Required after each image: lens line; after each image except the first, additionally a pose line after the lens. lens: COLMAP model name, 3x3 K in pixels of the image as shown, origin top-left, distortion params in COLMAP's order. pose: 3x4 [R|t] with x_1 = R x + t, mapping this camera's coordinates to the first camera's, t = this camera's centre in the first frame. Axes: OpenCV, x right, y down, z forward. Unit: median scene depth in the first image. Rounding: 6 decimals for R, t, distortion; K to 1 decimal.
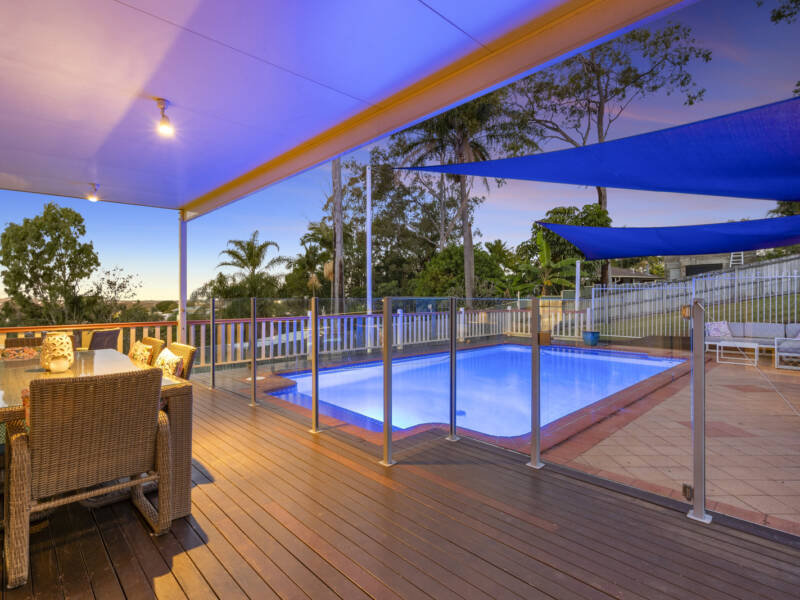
lens RADIAL K [[409.0, 0, 395.2], [0, 409.0, 299.0], [0, 0, 1]] dist [0.001685, 0.000241]
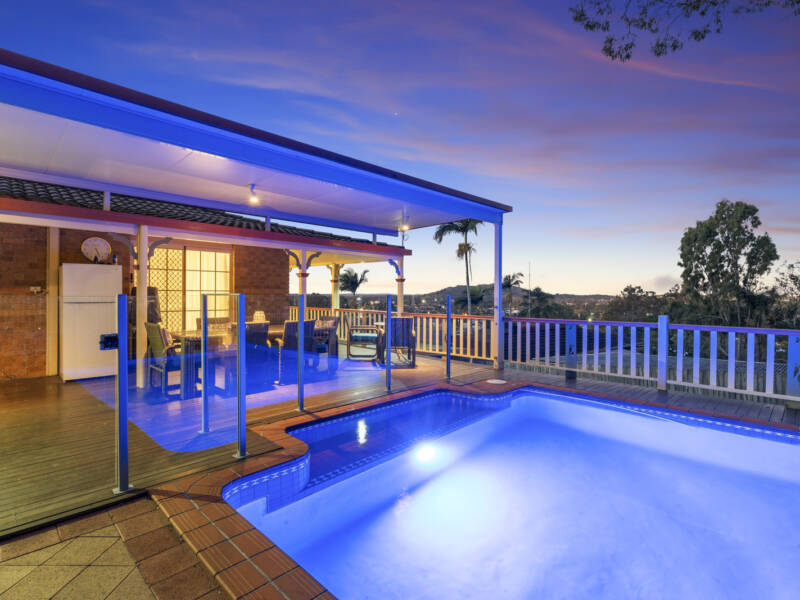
lens RADIAL K [[409.0, 0, 396.4], [0, 409.0, 299.9], [0, 0, 1]] dist [0.001685, 0.000241]
pose [[0.054056, 0.014072, -0.998439, 0.114575], [-0.007267, 0.999880, 0.013699, 0.000564], [0.998511, 0.006515, 0.054152, 0.144749]]
